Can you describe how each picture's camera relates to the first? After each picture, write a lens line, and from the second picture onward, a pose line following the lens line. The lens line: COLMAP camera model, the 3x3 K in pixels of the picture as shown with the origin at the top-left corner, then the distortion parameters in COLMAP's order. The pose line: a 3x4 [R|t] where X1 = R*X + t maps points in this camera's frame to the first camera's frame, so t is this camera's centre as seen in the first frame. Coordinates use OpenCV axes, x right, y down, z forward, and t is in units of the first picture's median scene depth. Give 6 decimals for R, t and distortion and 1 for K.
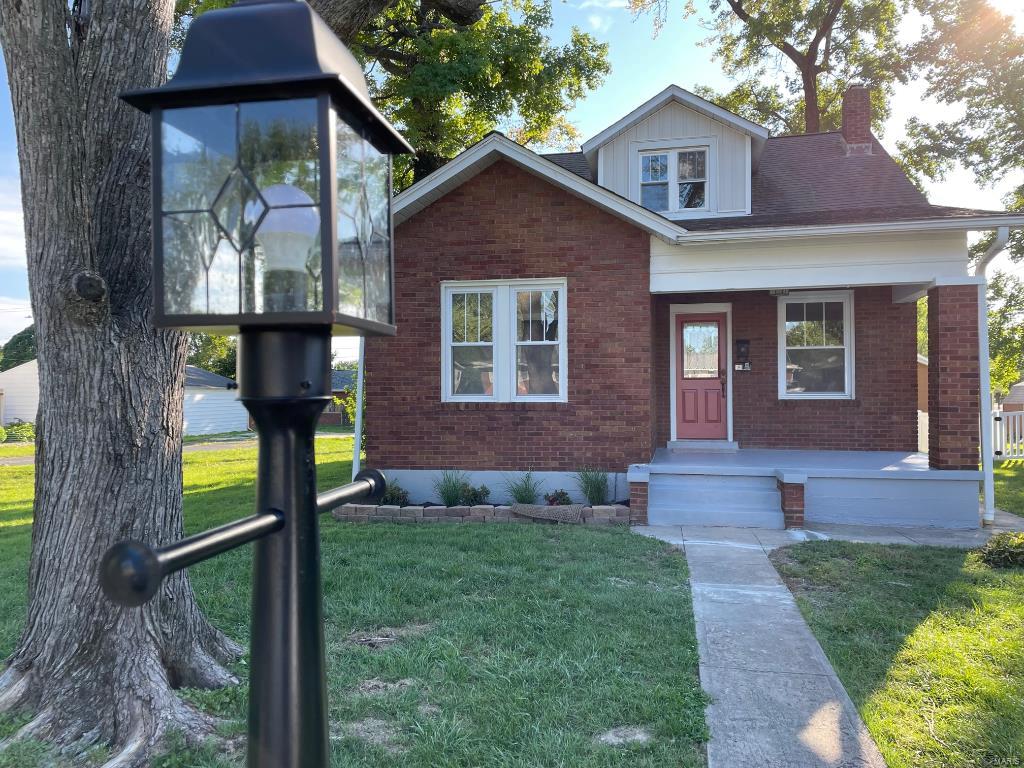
lens RADIAL K [[774.4, 0, 506.4], [0, 774.4, 385.4], [0, 0, 1]] dist [0.048684, -0.049328]
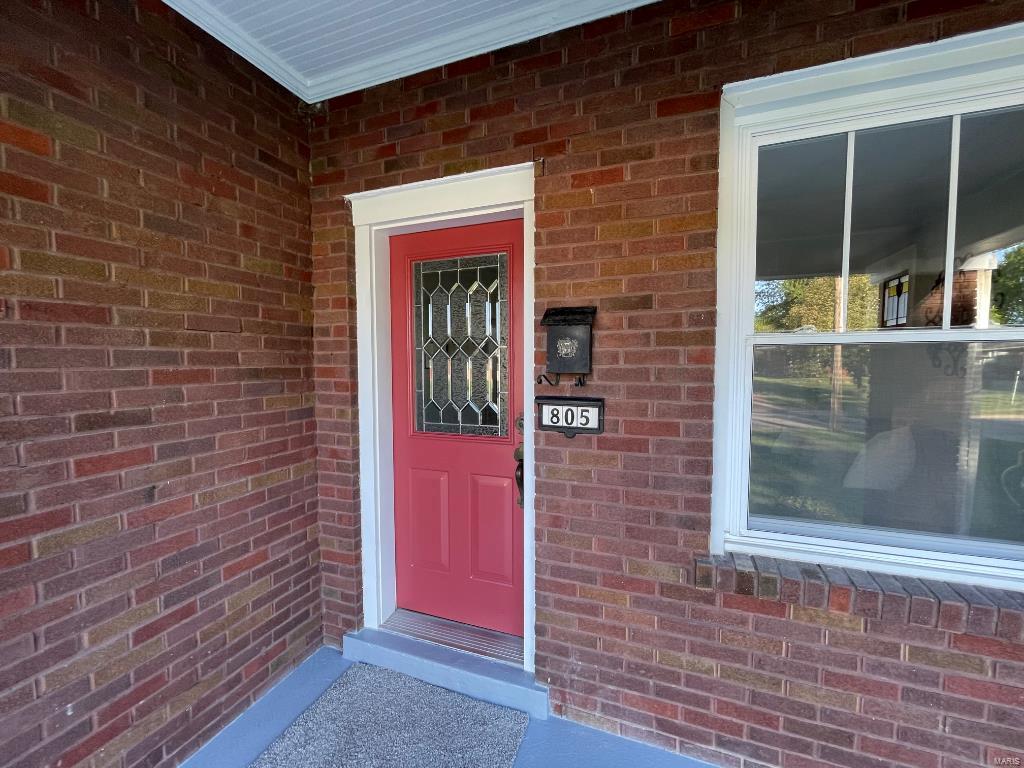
lens RADIAL K [[415.3, 0, 518.9], [0, 415.3, 385.5], [0, 0, 1]] dist [-0.001641, 0.001462]
pose [[0.987657, 0.008716, -0.156390, 0.309347], [0.003507, 0.996970, 0.077713, -0.044261], [0.156594, -0.077302, 0.984633, 0.865284]]
